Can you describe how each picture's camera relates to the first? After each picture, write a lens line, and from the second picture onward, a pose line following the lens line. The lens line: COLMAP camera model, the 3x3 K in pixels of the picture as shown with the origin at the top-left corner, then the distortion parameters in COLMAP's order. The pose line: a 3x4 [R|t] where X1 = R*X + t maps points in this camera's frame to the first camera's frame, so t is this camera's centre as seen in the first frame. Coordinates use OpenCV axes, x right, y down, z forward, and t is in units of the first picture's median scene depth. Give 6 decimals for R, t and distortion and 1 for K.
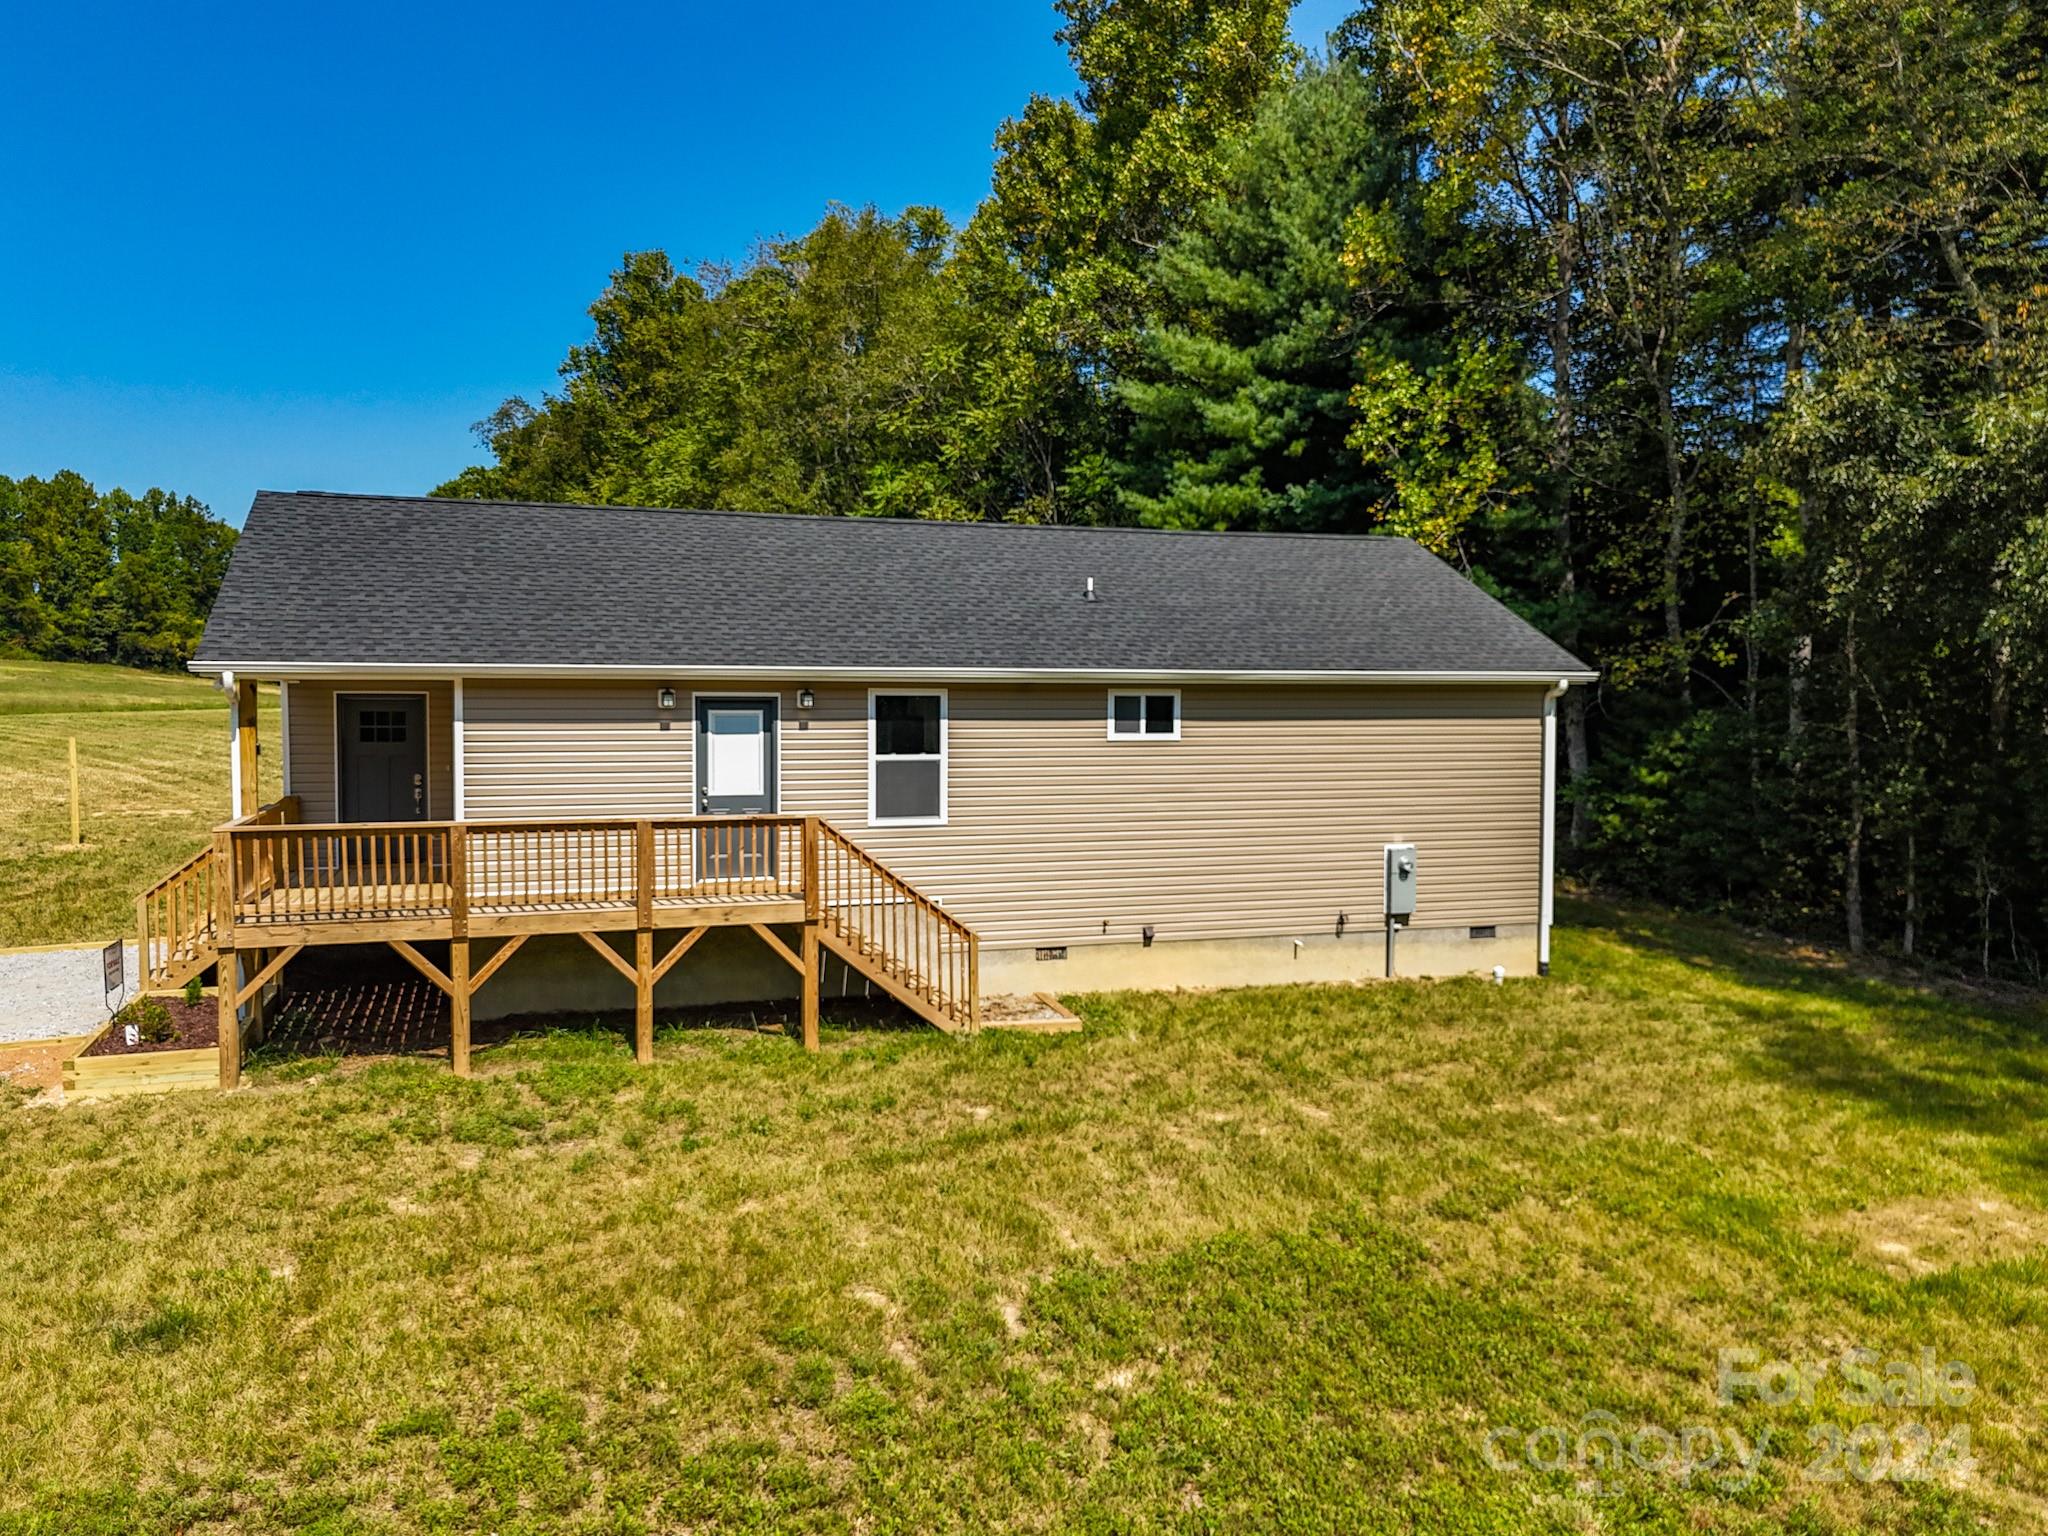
lens RADIAL K [[1509.2, 0, 1024.0], [0, 1509.2, 768.0], [0, 0, 1]] dist [0.067028, -0.059537]
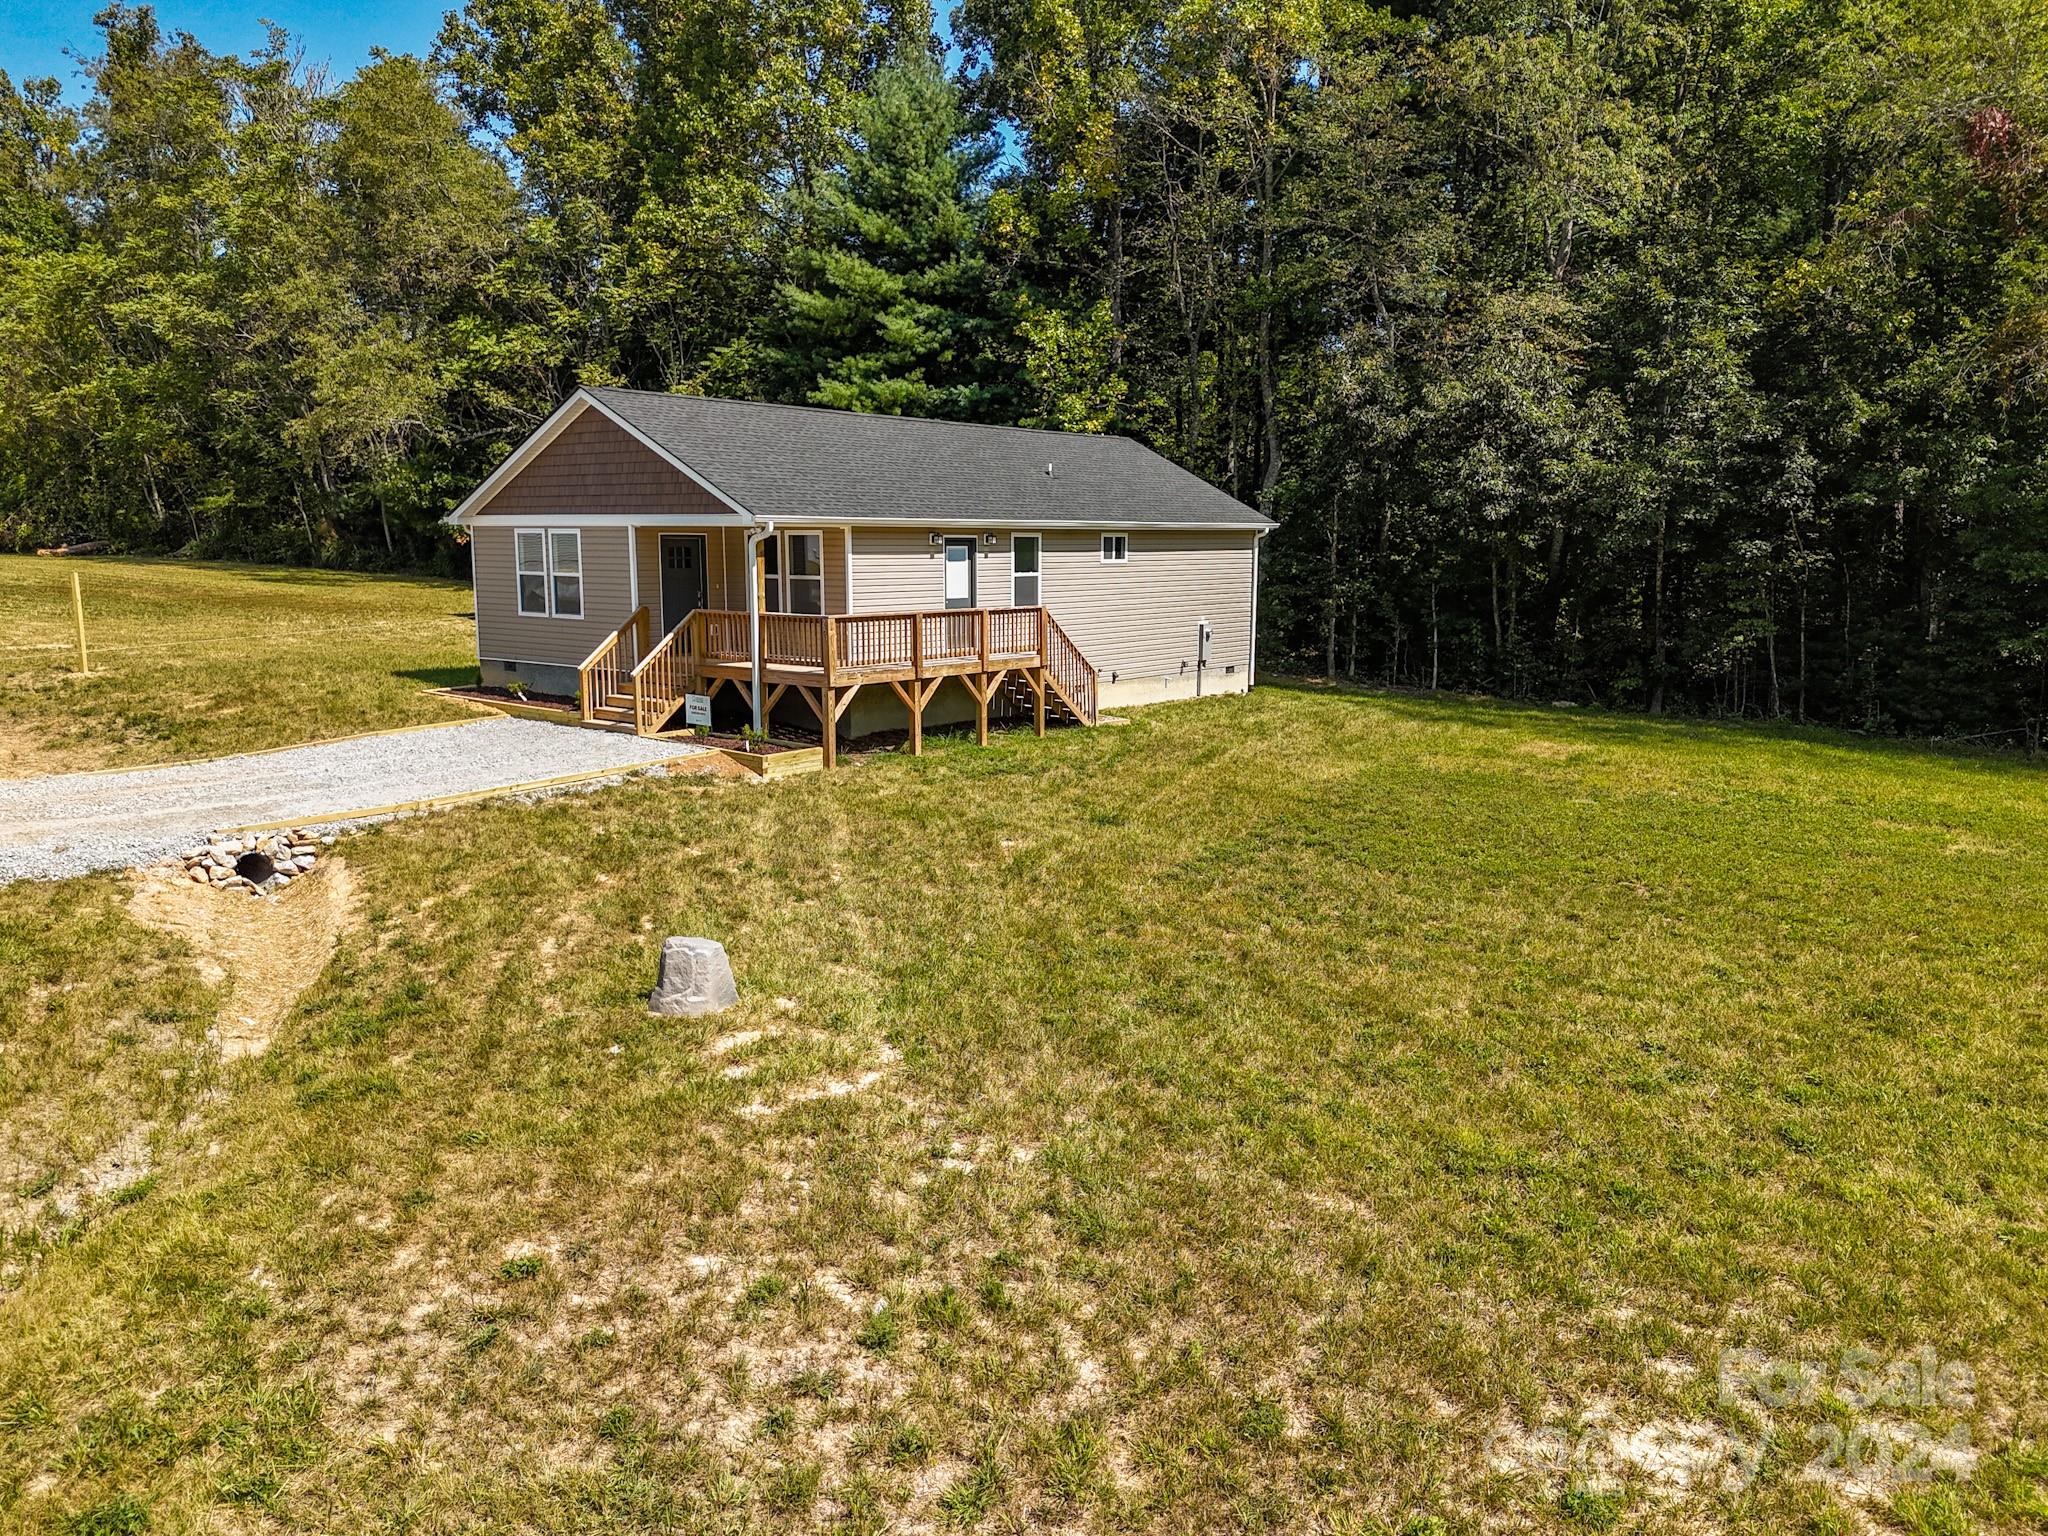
lens RADIAL K [[1509.2, 0, 1024.0], [0, 1509.2, 768.0], [0, 0, 1]] dist [0.067028, -0.059537]
pose [[0.841256, -0.083111, 0.534211, -0.959621], [0.027703, 0.993442, 0.110930, 0.020361], [-0.539928, -0.078521, 0.838041, -0.414009]]
